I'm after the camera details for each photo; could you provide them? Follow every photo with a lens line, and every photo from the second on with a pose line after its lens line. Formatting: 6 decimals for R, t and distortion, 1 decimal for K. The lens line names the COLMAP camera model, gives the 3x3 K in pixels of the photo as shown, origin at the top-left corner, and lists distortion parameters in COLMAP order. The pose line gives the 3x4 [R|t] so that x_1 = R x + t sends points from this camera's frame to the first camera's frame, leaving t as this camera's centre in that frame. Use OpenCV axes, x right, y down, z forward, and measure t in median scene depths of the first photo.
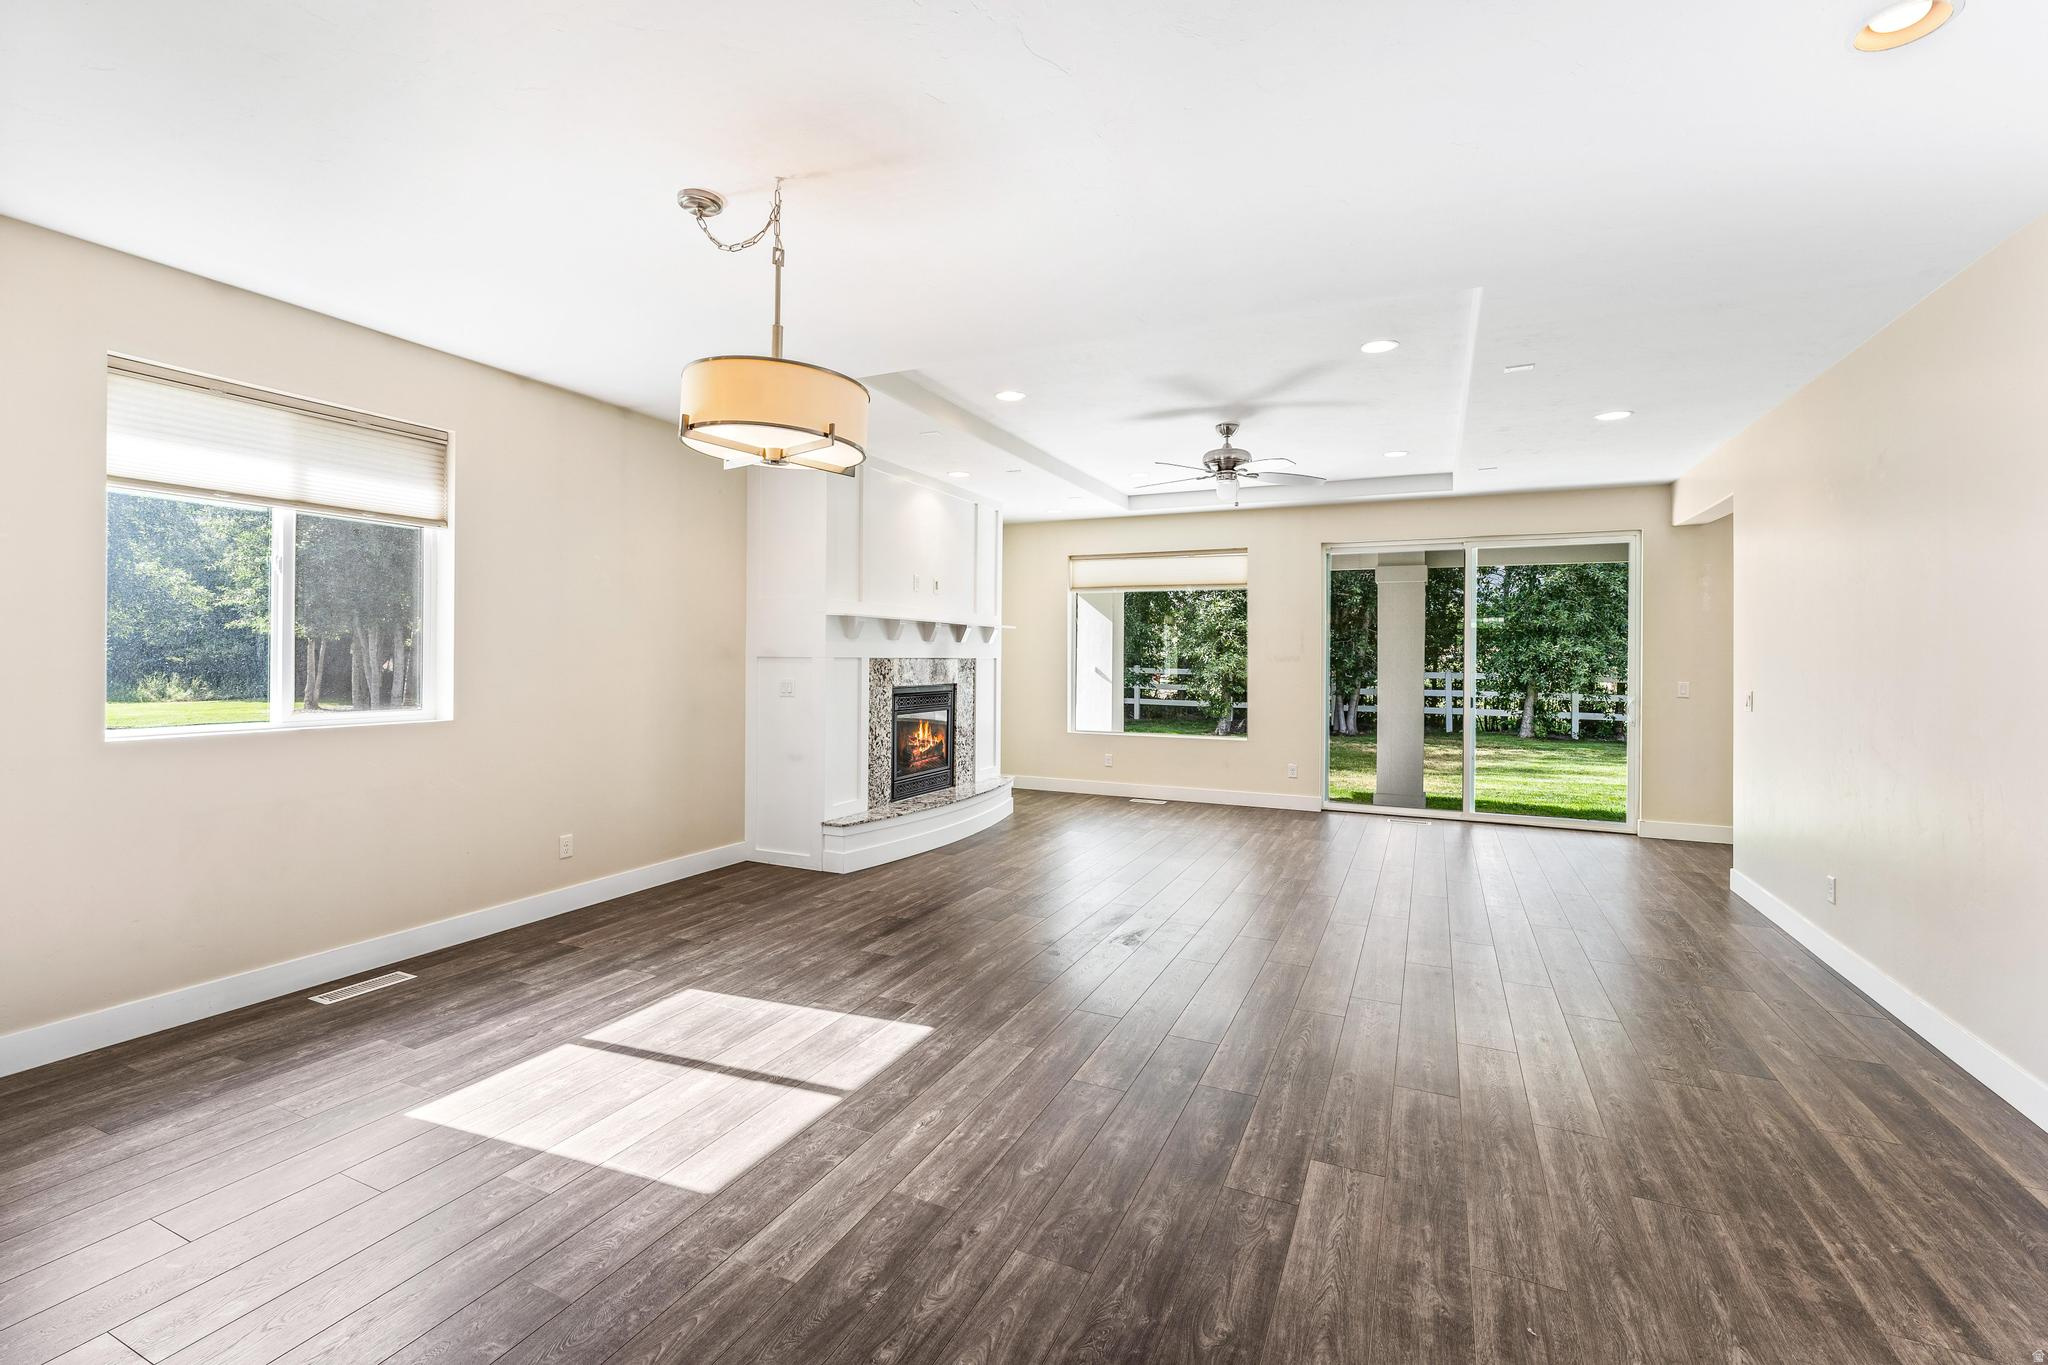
lens RADIAL K [[879.1, 0, 1026.2], [0, 879.1, 649.0], [0, 0, 1]] dist [0.000421, -0.000190]
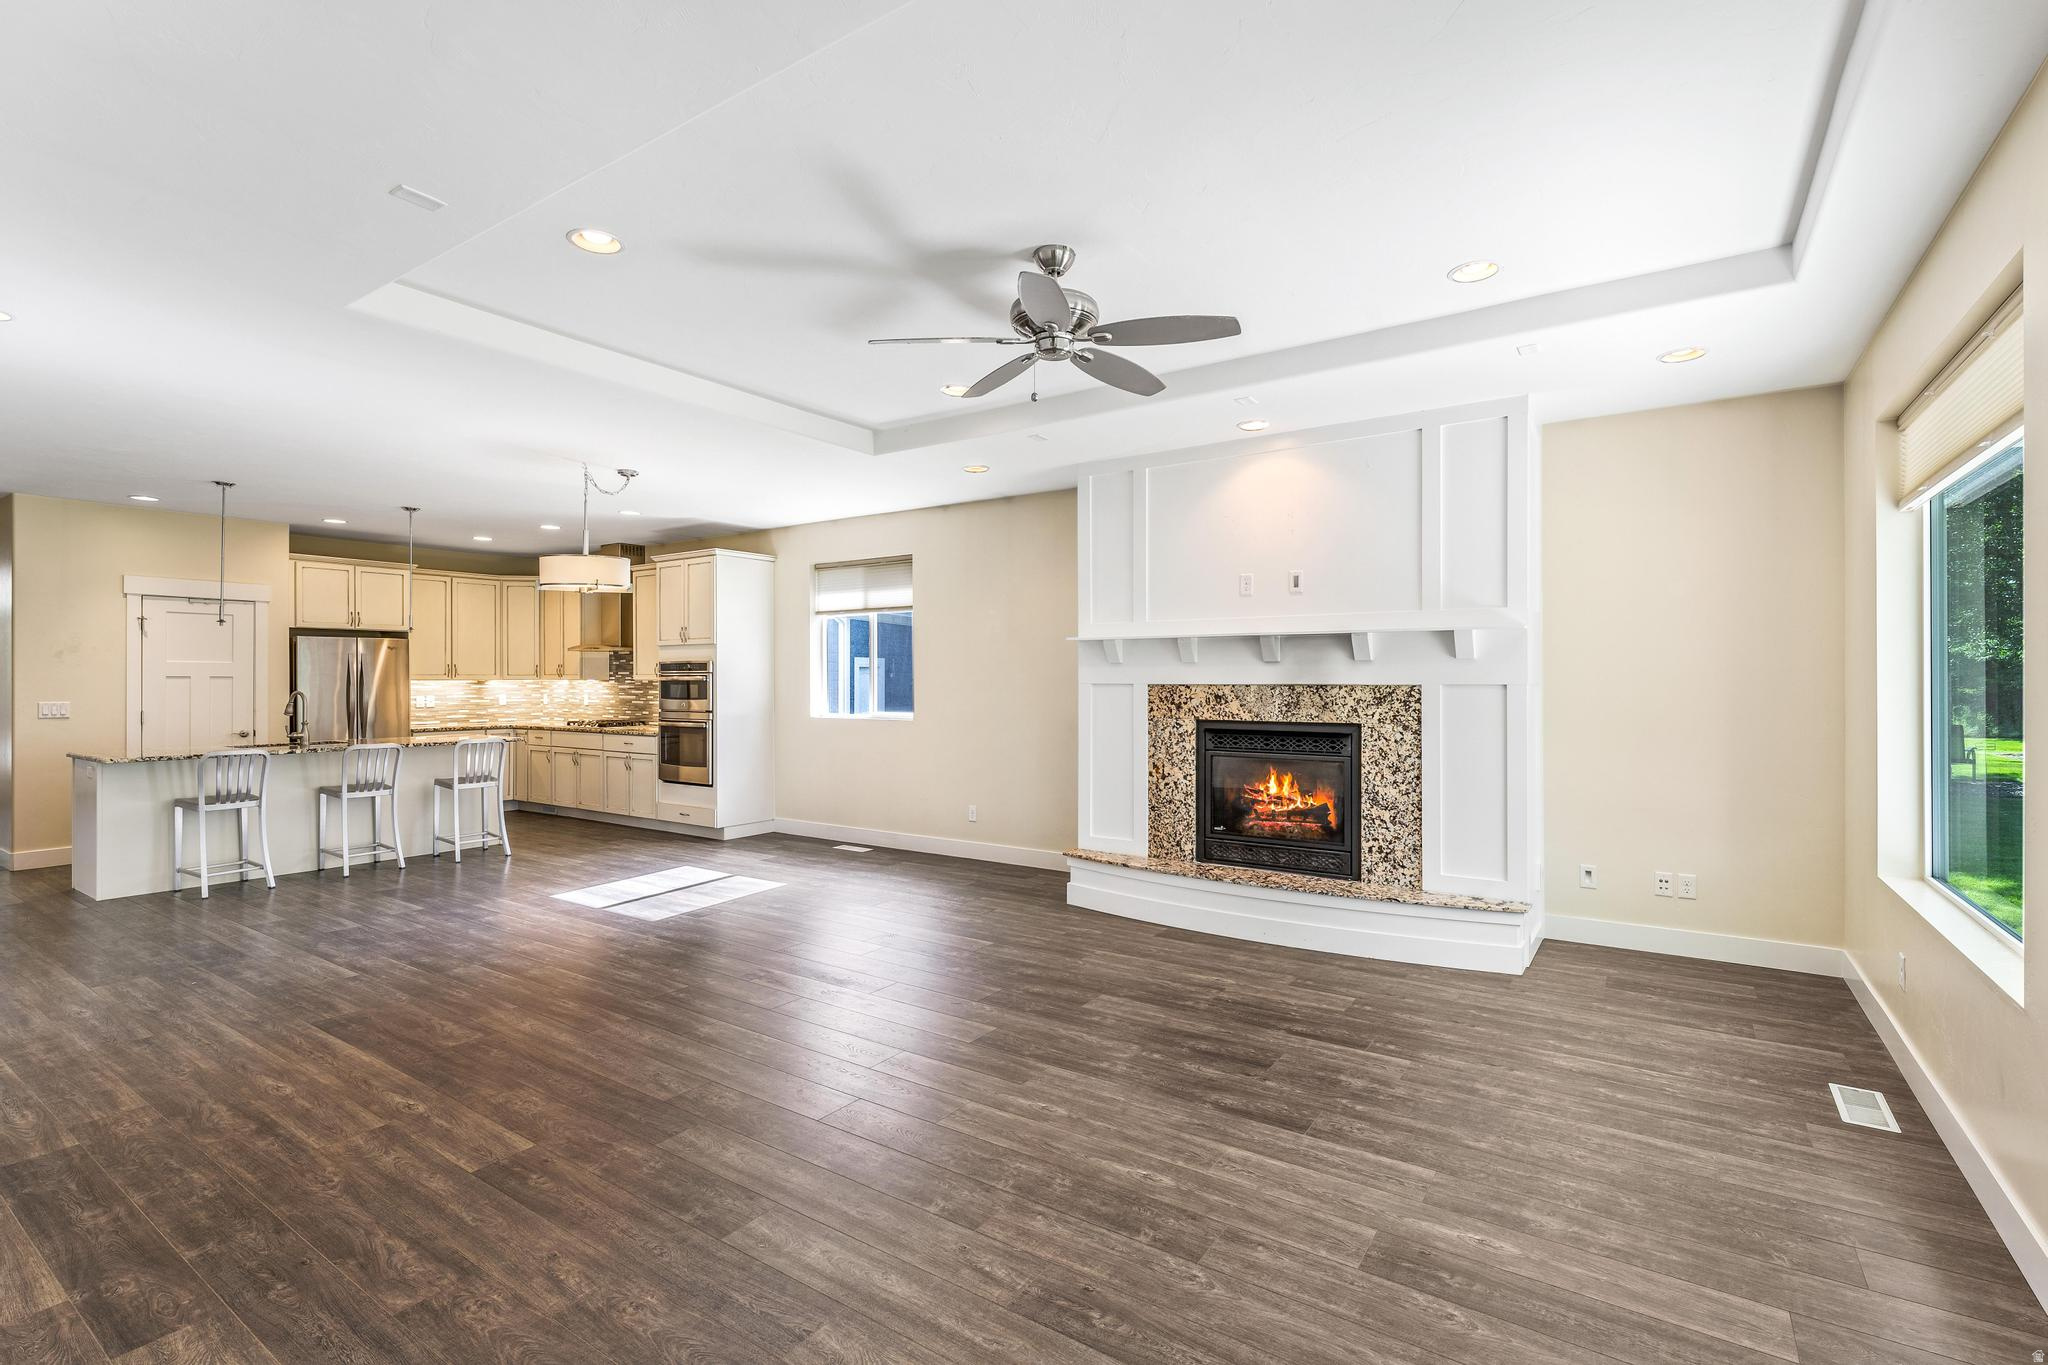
lens RADIAL K [[928.3, 0, 1017.4], [0, 928.3, 674.1], [0, 0, 1]] dist [0.001408, 0.000359]
pose [[-0.167496, -0.014715, -0.985763, 0.606746], [0.006957, 0.999846, -0.016107, 0.011445], [0.985848, -0.009555, -0.167368, 0.820389]]
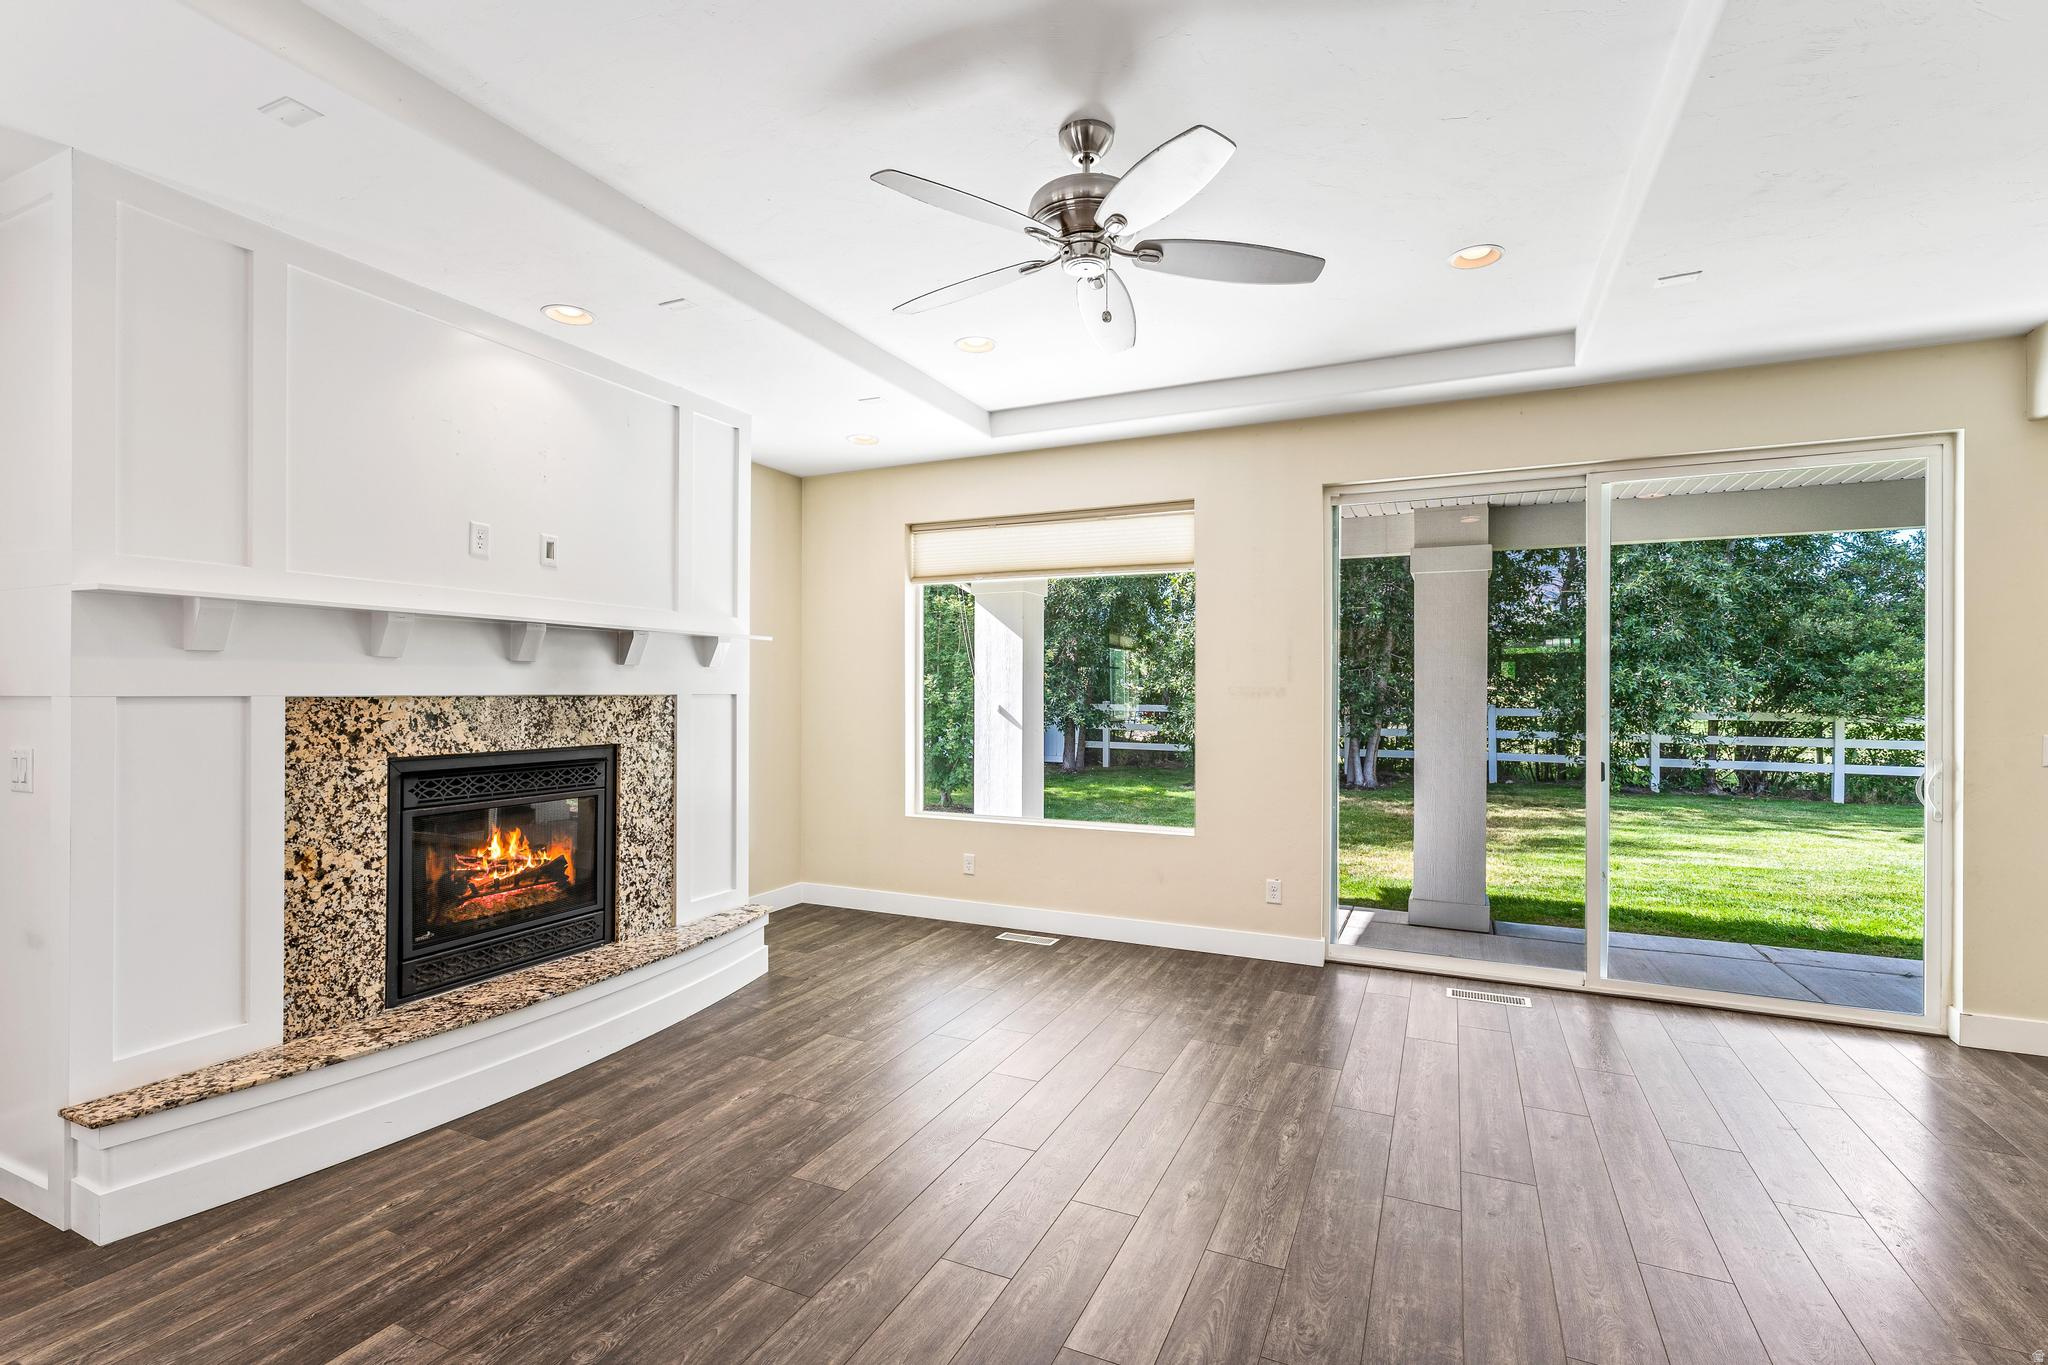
lens RADIAL K [[927.7, 0, 1019.9], [0, 927.7, 690.3], [0, 0, 1]] dist [-0.001393, 0.000054]
pose [[0.999978, -0.005916, -0.002939, 0.151208], [0.005939, 0.999953, 0.007679, 0.004650], [0.002893, -0.007697, 0.999966, 0.430079]]
